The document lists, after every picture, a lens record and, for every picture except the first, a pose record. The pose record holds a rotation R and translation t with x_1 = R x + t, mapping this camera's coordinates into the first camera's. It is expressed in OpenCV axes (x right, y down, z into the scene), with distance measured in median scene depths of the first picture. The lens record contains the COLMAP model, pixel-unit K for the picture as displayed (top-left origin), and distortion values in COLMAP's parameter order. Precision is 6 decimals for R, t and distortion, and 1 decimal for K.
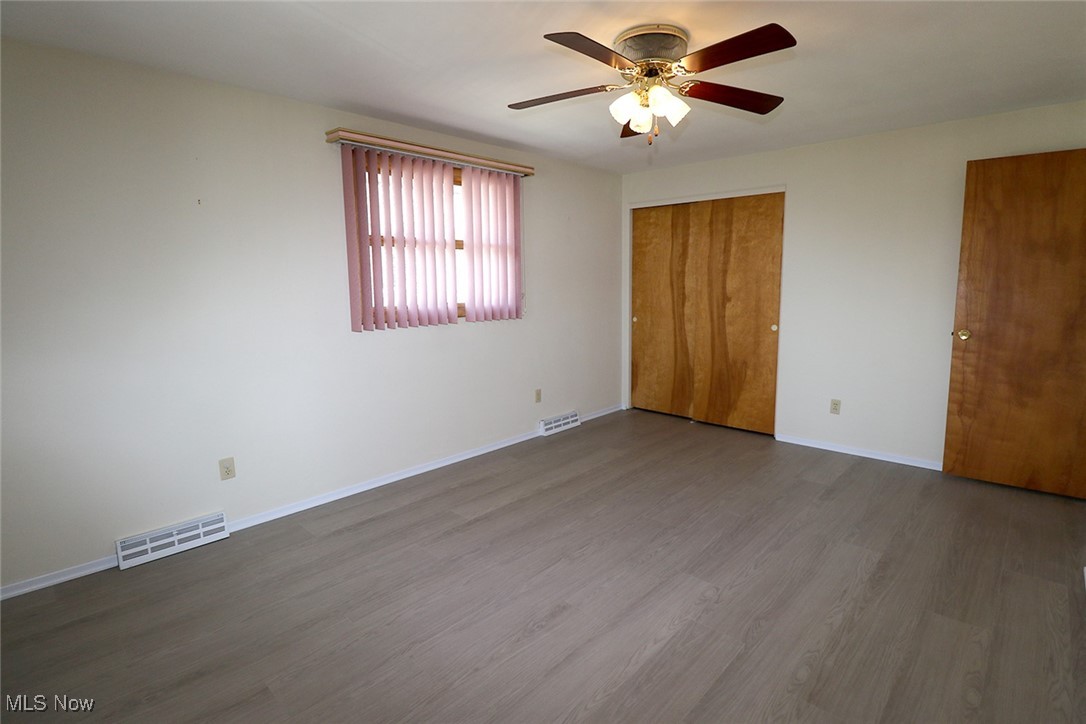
lens RADIAL K [[499.5, 0, 538.3], [0, 499.5, 335.1], [0, 0, 1]] dist [-0.011423, -0.001081]
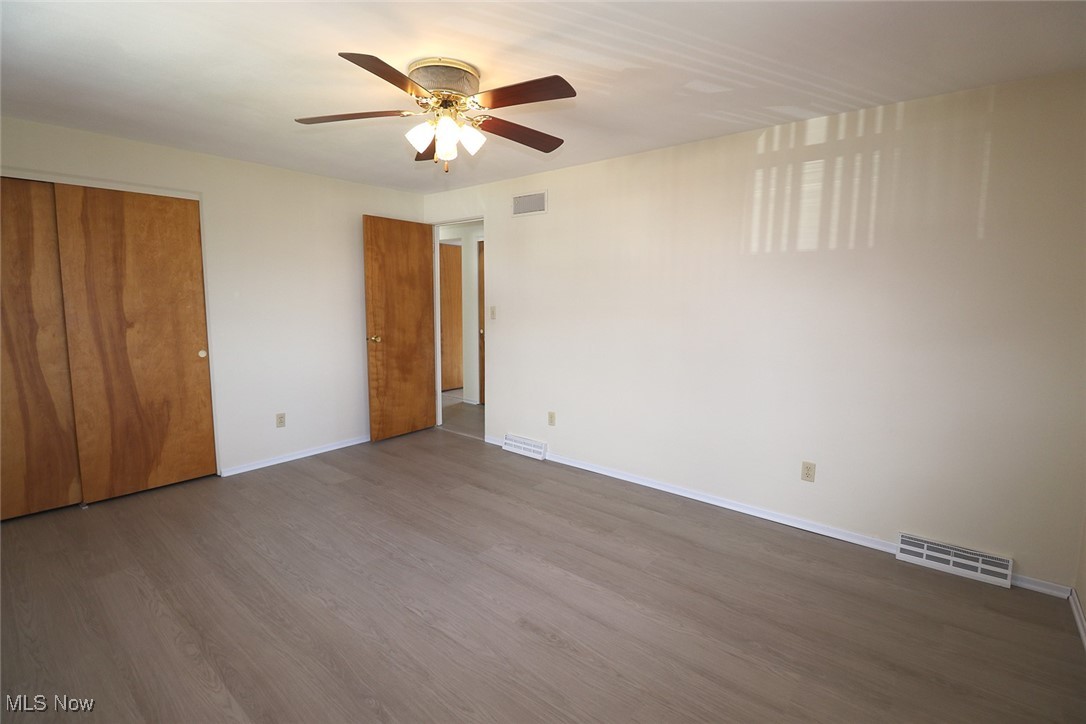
lens RADIAL K [[495.1, 0, 543.5], [0, 495.1, 351.0], [0, 0, 1]] dist [-0.021632, -0.001017]
pose [[-0.050264, -0.098193, 0.993897, -0.473071], [0.103458, 0.989289, 0.102970, -0.053082], [-0.993363, 0.108002, -0.039567, 0.498326]]
